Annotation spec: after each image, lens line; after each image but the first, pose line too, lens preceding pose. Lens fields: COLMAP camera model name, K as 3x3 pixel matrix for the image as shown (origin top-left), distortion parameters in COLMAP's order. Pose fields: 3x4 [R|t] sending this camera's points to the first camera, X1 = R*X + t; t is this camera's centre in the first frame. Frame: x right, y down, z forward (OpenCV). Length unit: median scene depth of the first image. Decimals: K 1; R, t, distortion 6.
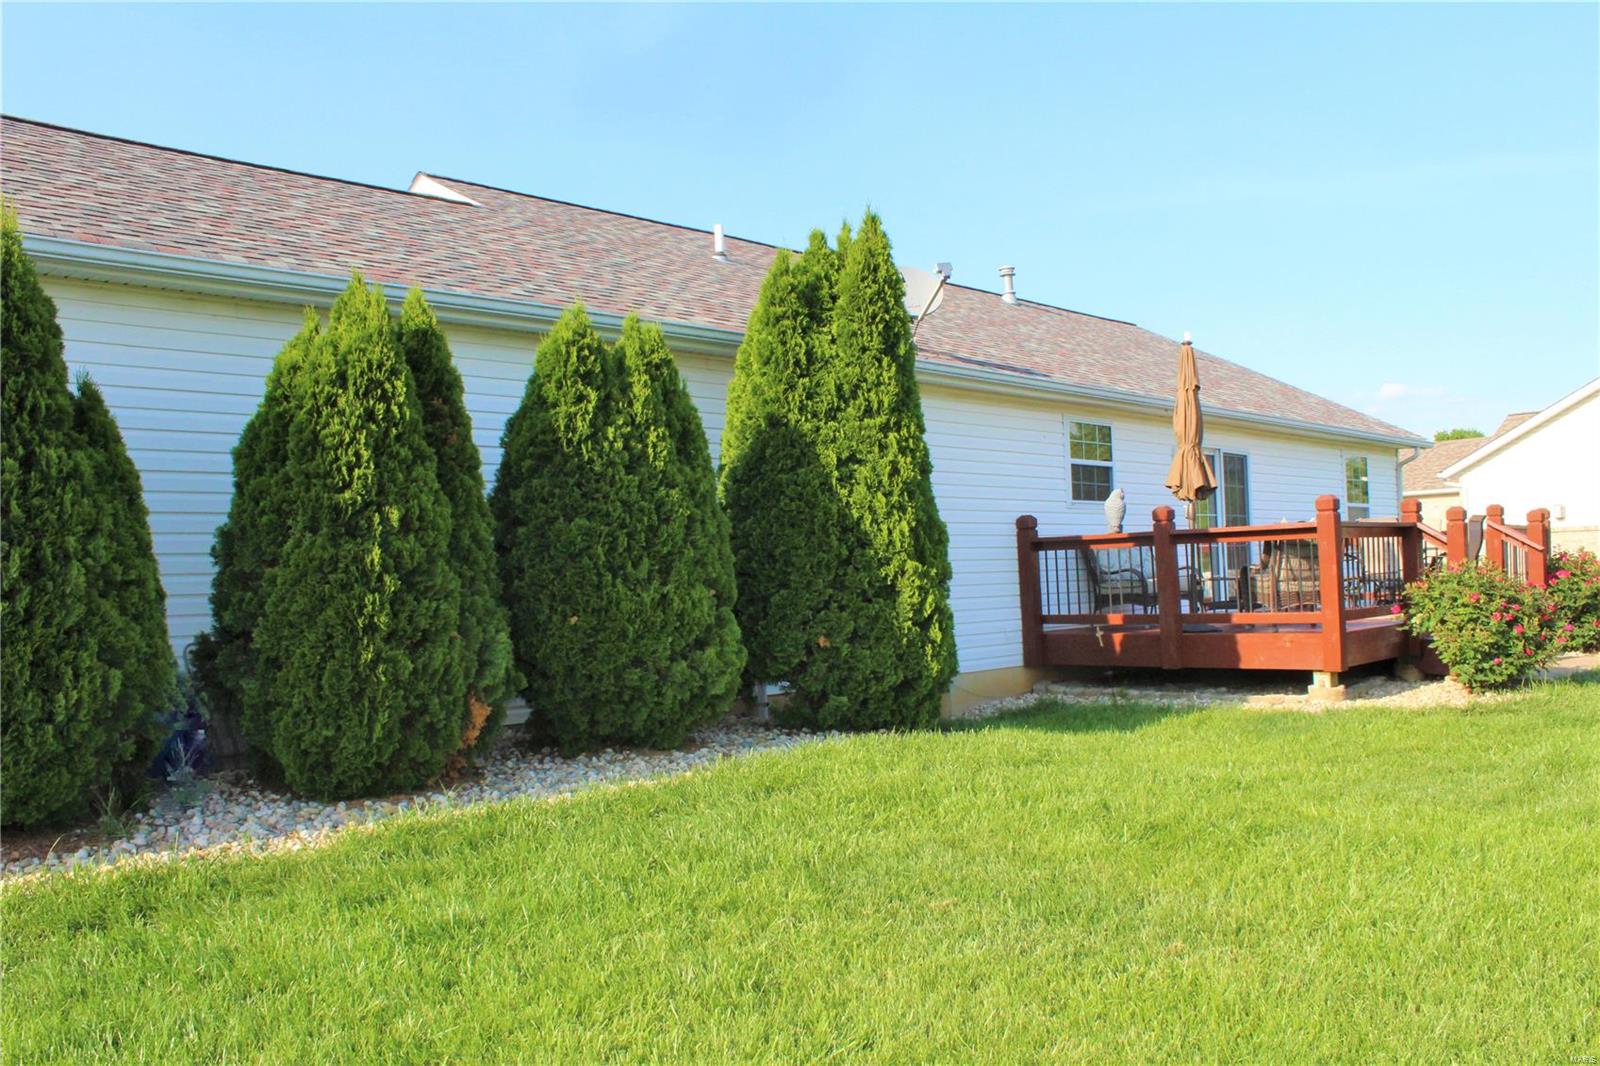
lens RADIAL K [[1319.2, 0, 804.4], [0, 1319.2, 552.2], [0, 0, 1]] dist [-0.174076, 0.144393]
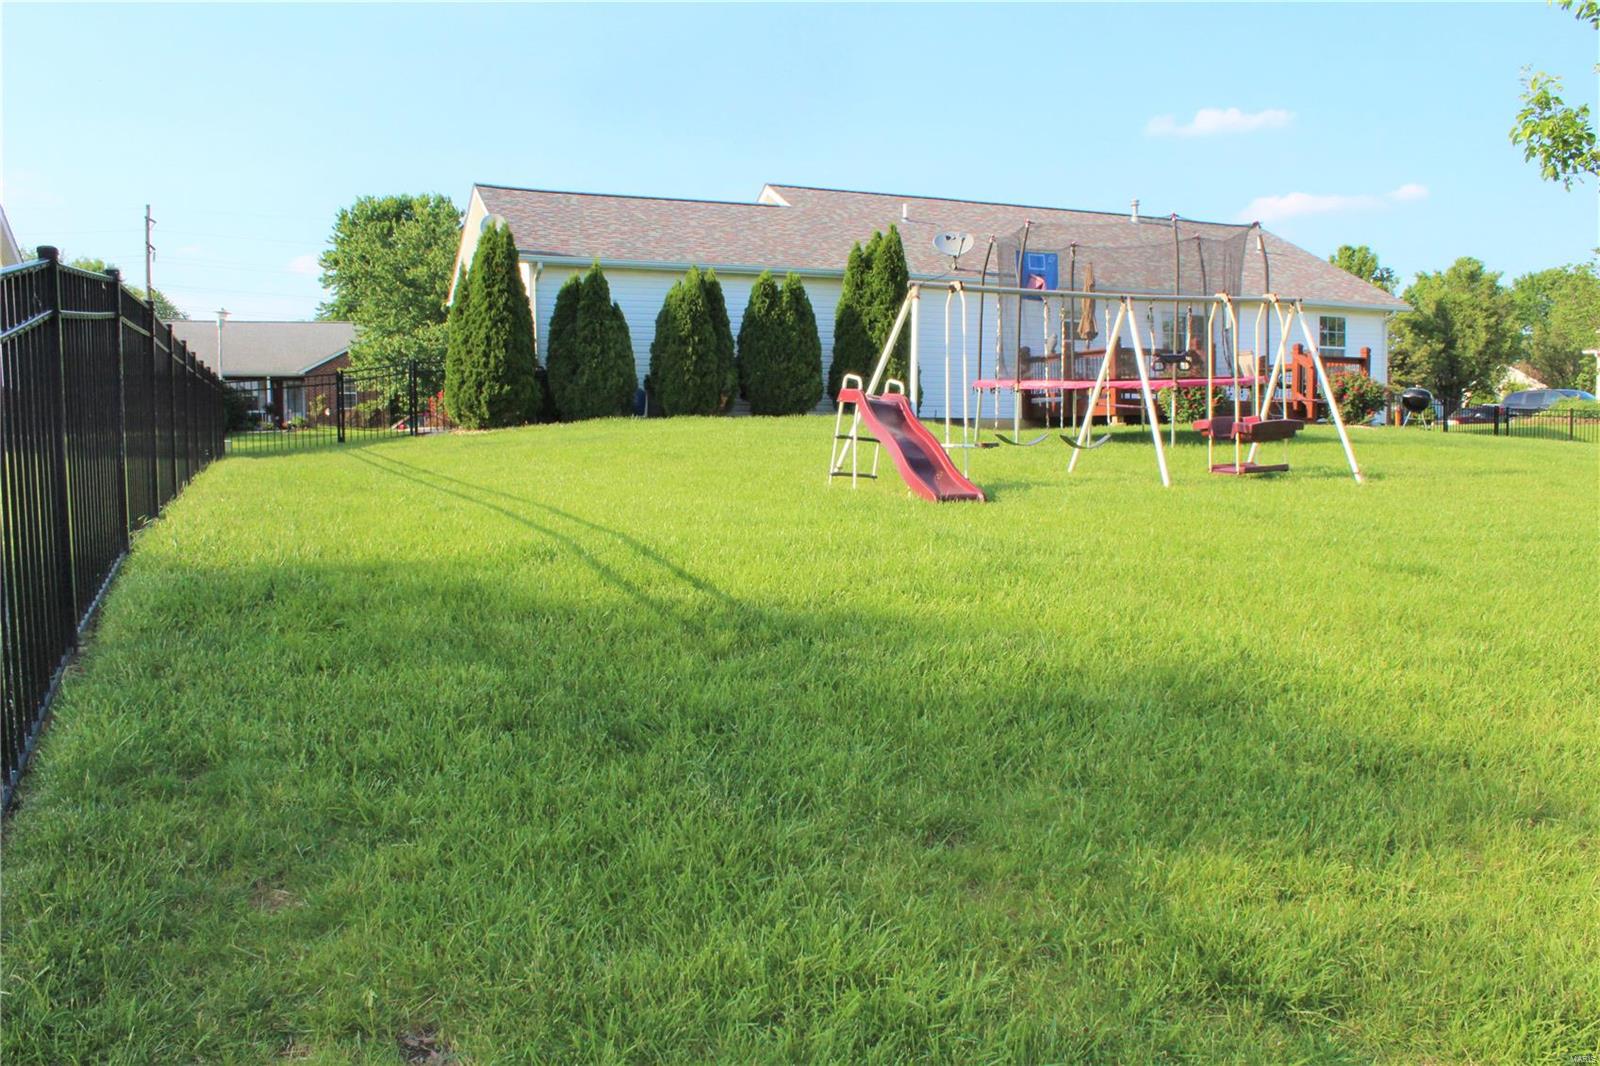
lens RADIAL K [[1319.2, 0, 804.4], [0, 1319.2, 552.2], [0, 0, 1]] dist [-0.174076, 0.144393]
pose [[0.922851, 0.061772, -0.380171, 1.166892], [-0.018101, 0.992920, 0.117397, 0.107242], [0.384731, -0.101458, 0.917436, -1.920056]]
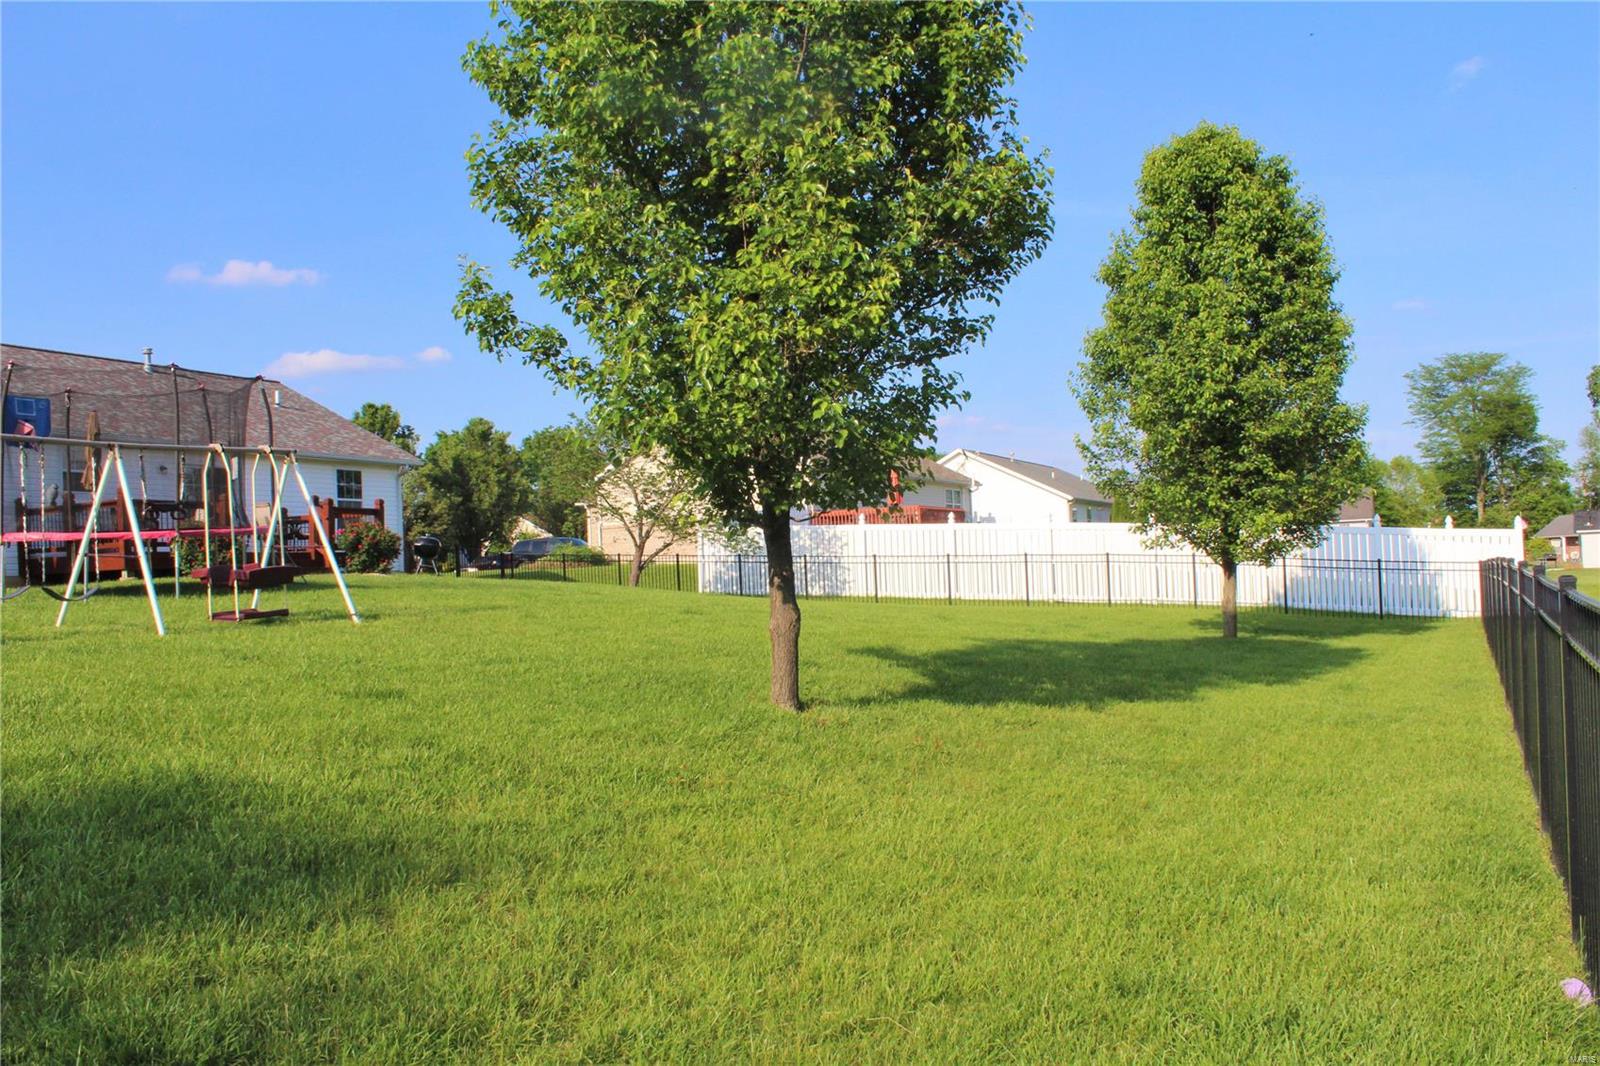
lens RADIAL K [[1319.2, 0, 804.4], [0, 1319.2, 552.2], [0, 0, 1]] dist [-0.174076, 0.144393]
pose [[0.950518, 0.007461, 0.310579, 1.230941], [-0.004659, 0.999941, -0.009764, 0.117536], [-0.310633, 0.007834, 0.950497, -1.991751]]
